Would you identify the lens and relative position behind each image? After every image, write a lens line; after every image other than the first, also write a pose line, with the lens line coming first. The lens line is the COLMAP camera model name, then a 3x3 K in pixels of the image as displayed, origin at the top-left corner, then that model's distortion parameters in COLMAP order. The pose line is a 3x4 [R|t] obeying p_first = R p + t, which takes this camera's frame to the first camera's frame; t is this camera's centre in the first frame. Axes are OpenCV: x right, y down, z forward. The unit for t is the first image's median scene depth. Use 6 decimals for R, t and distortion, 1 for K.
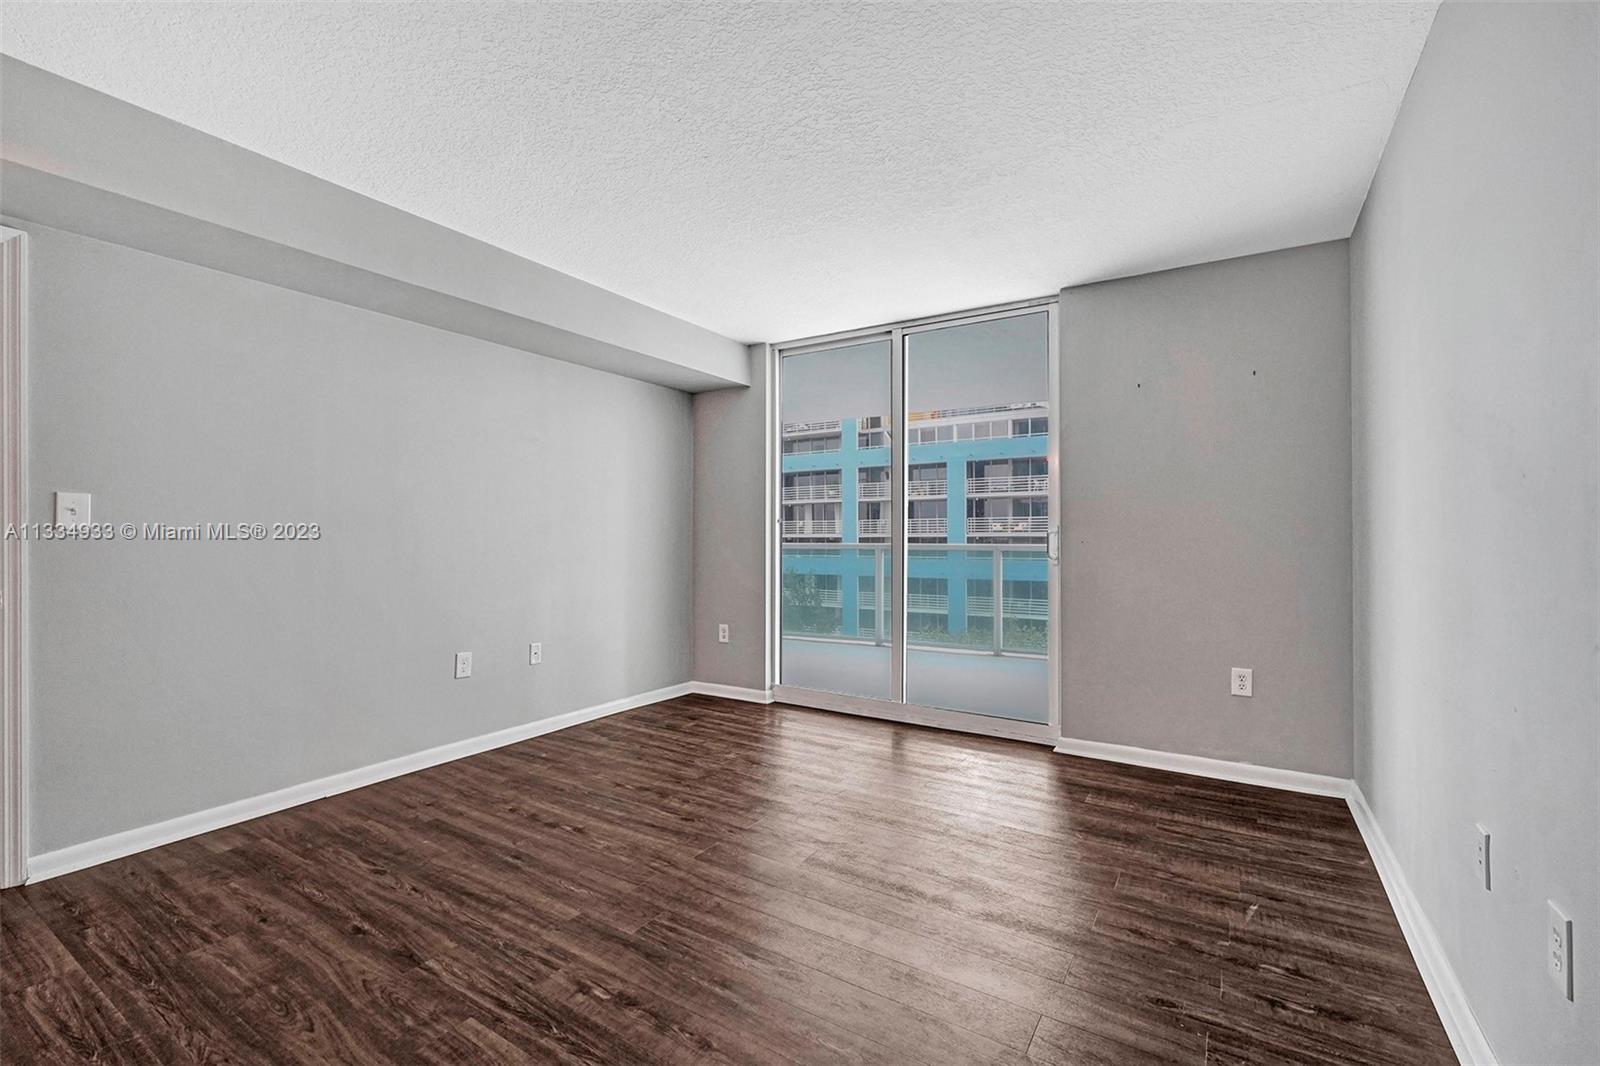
lens RADIAL K [[687.2, 0, 797.8], [0, 687.2, 531.1], [0, 0, 1]] dist [-0.000773, -0.000169]
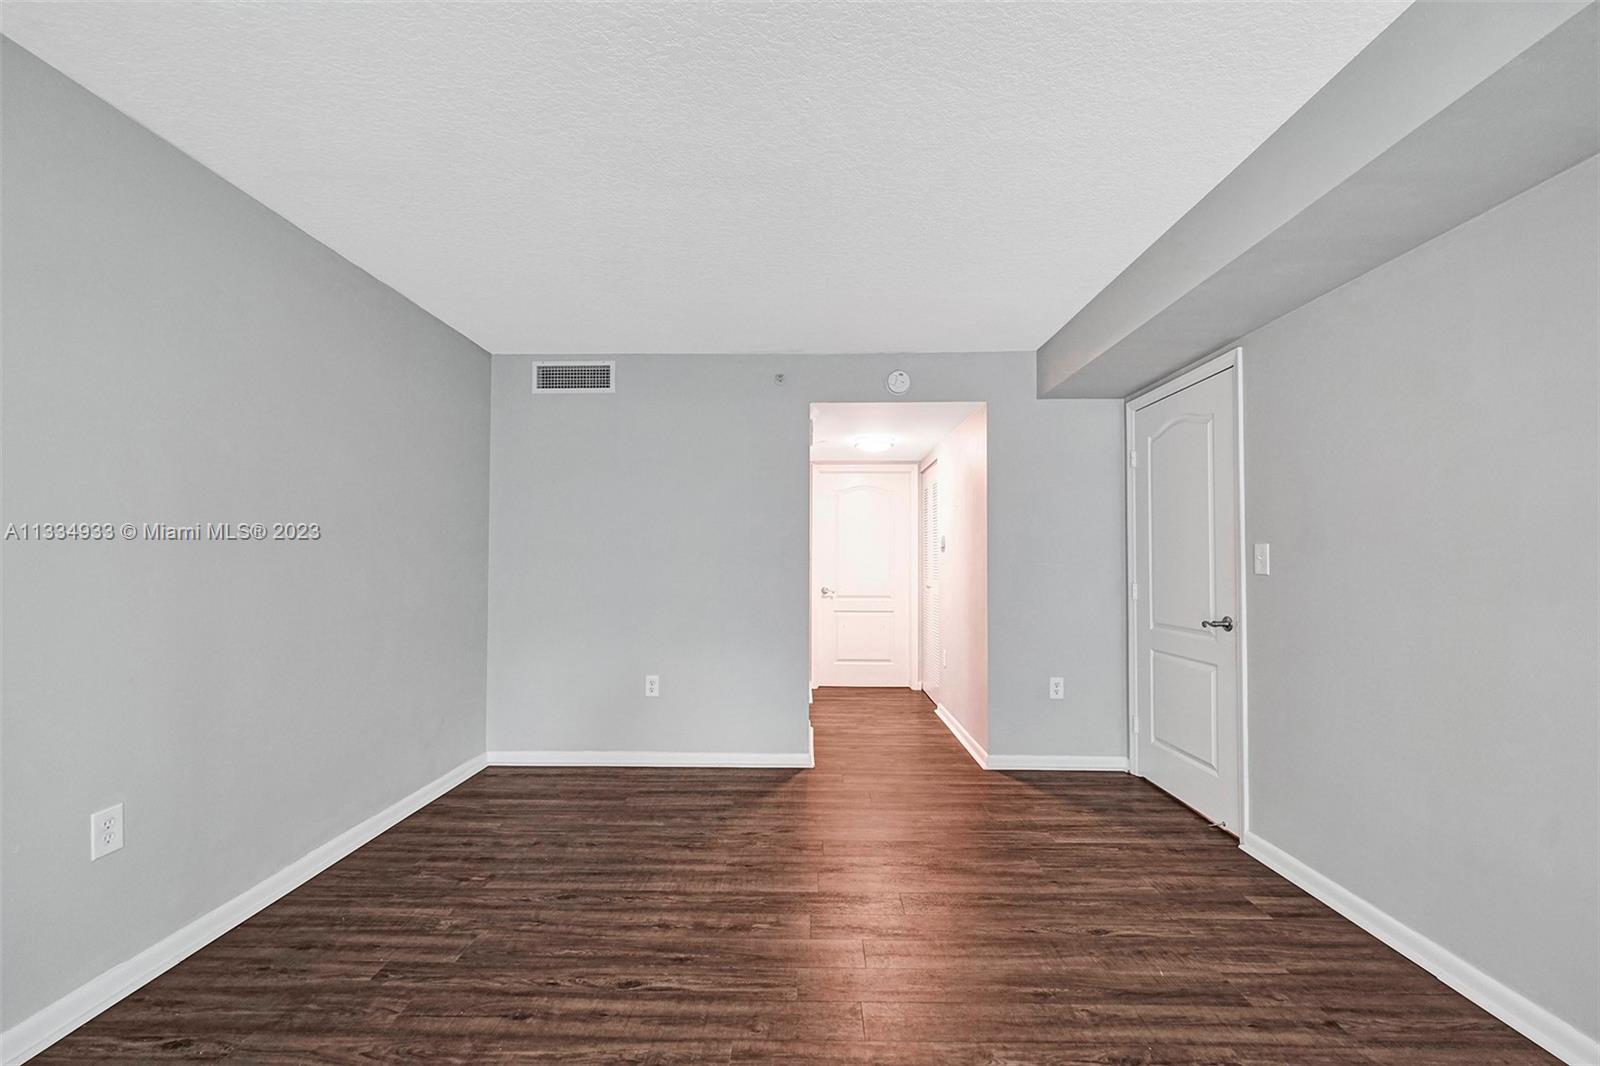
lens RADIAL K [[654.7, 0, 790.5], [0, 654.7, 539.8], [0, 0, 1]] dist [0.001794, -0.000228]
pose [[-0.860238, -0.016960, -0.509610, 0.206957], [0.003651, 0.999216, -0.039417, -0.017948], [0.509879, -0.035768, -0.859502, 1.359188]]
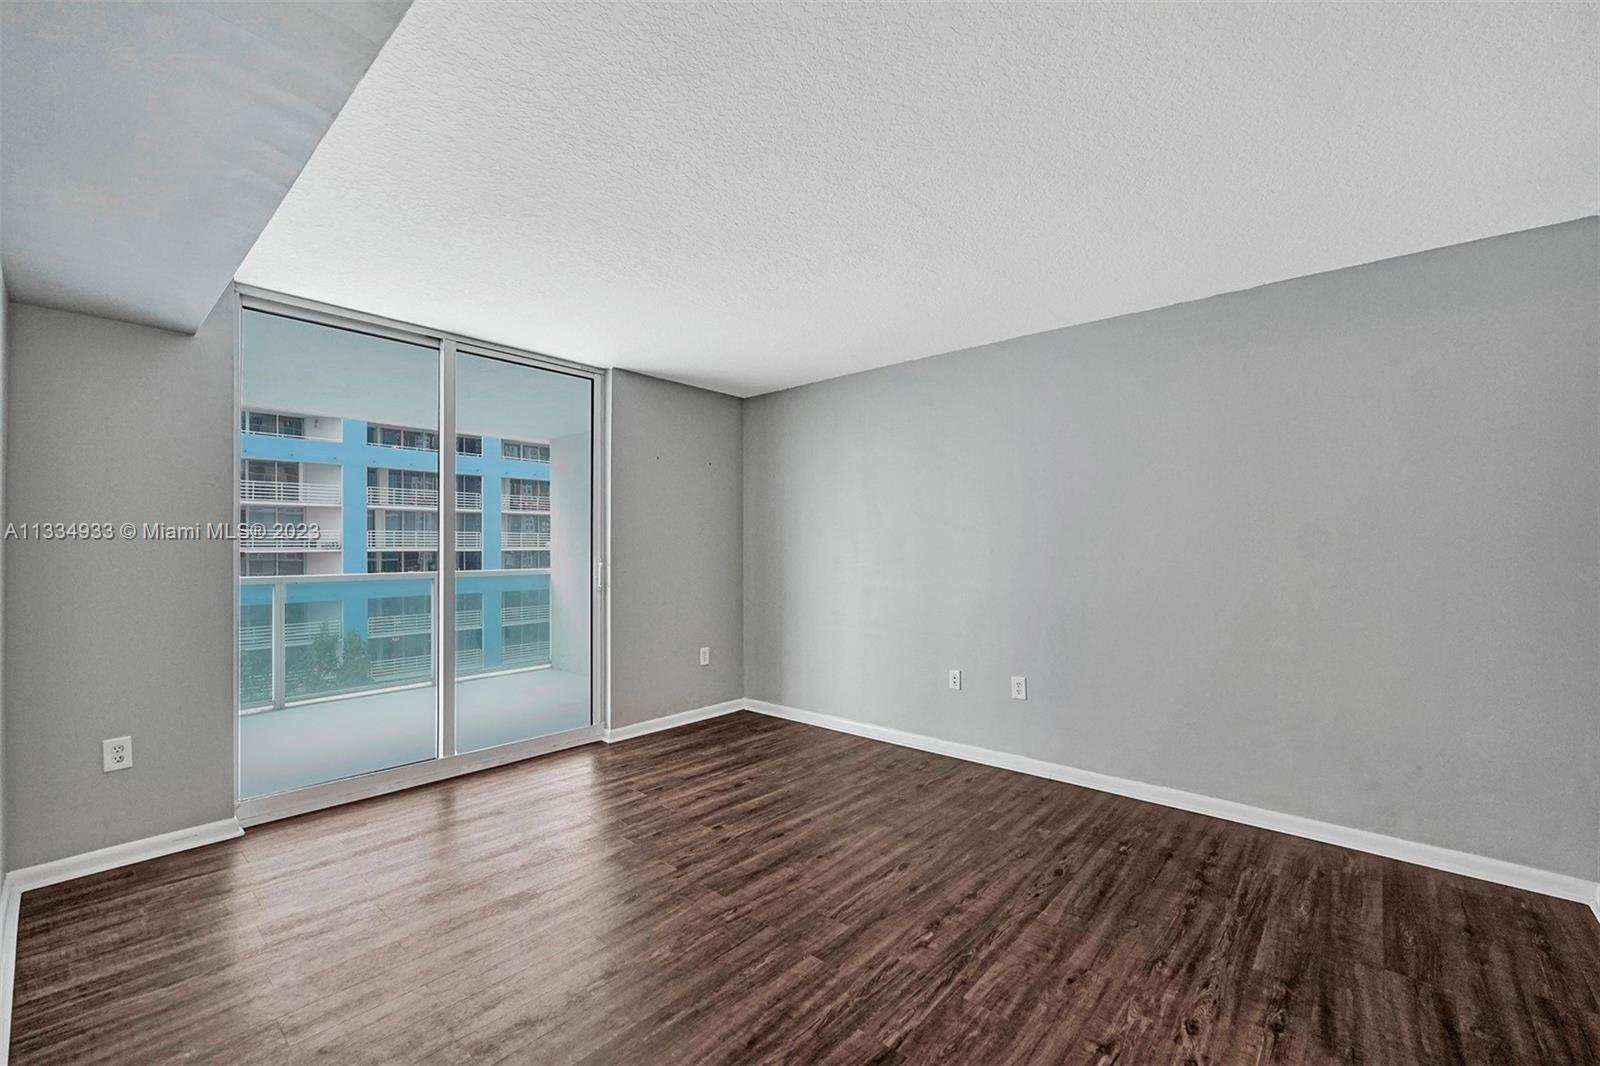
lens RADIAL K [[654.7, 0, 794.2], [0, 654.7, 538.1], [0, 0, 1]] dist [0.001794, -0.000228]
pose [[0.156467, 0.014156, 0.987582, -0.995209], [-0.009724, 0.999871, -0.012791, -0.045055], [-0.987635, -0.007601, 0.156585, 0.669486]]
